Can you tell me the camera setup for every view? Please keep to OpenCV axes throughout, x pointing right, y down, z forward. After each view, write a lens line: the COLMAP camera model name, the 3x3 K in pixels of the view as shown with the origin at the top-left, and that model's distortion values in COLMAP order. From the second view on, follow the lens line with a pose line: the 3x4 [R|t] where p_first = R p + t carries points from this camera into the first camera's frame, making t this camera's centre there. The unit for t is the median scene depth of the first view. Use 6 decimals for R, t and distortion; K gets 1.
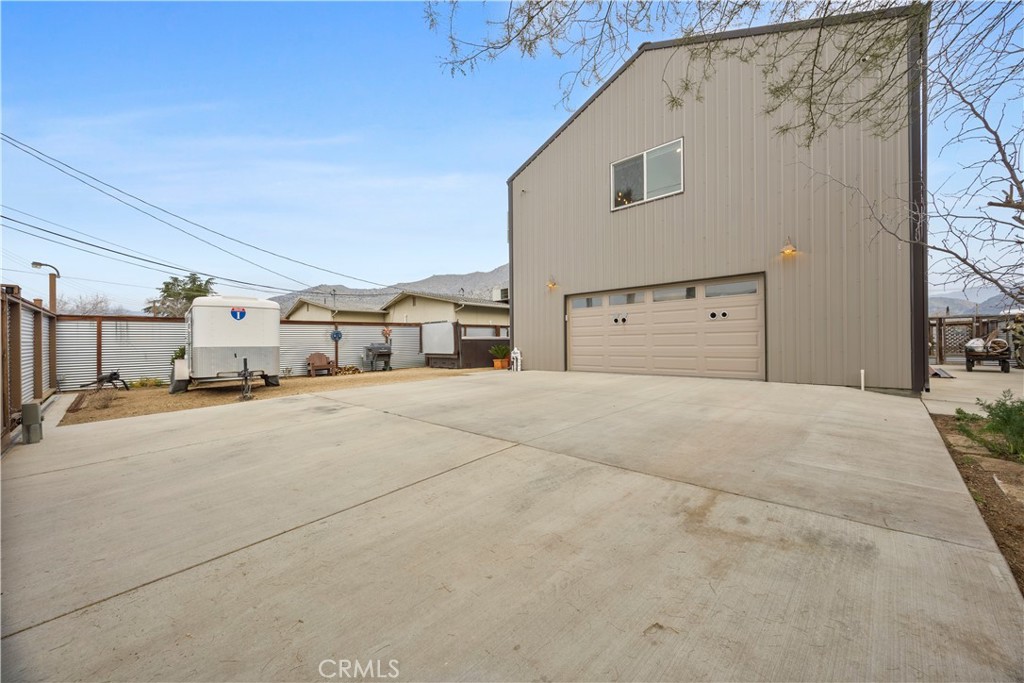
lens RADIAL K [[391.8, 0, 507.4], [0, 391.8, 343.2], [0, 0, 1]] dist [-0.003859, -0.000068]
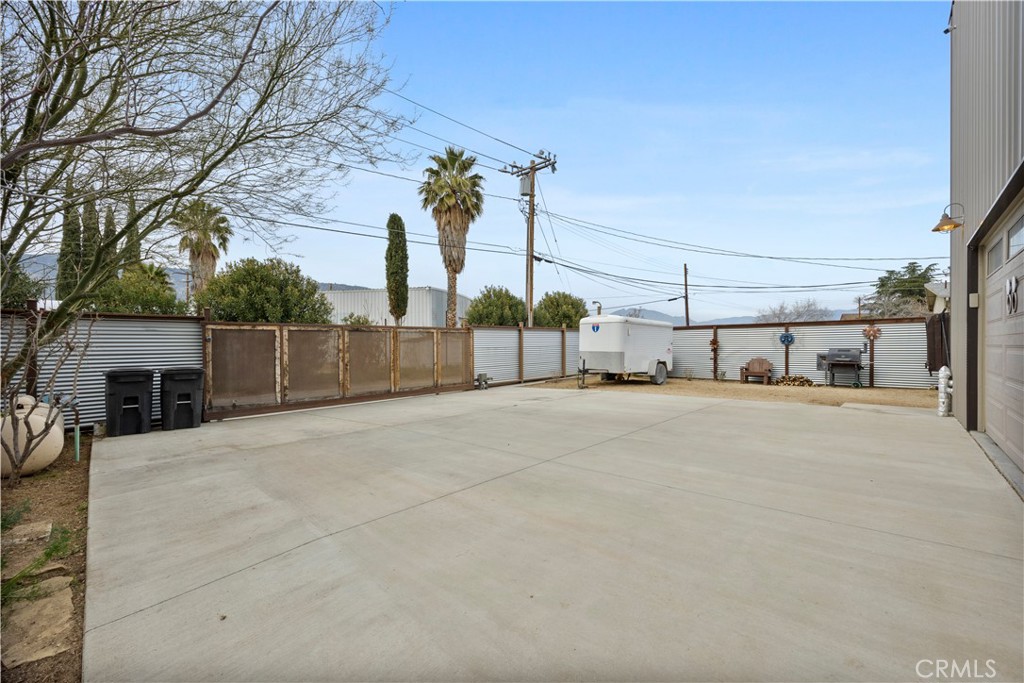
lens RADIAL K [[391.8, 0, 509.5], [0, 391.8, 343.6], [0, 0, 1]] dist [-0.003859, -0.000068]
pose [[0.013062, 0.007895, -0.999884, 0.407894], [0.003460, 0.999962, 0.007941, -0.017977], [0.999909, -0.003564, 0.013035, 0.387386]]
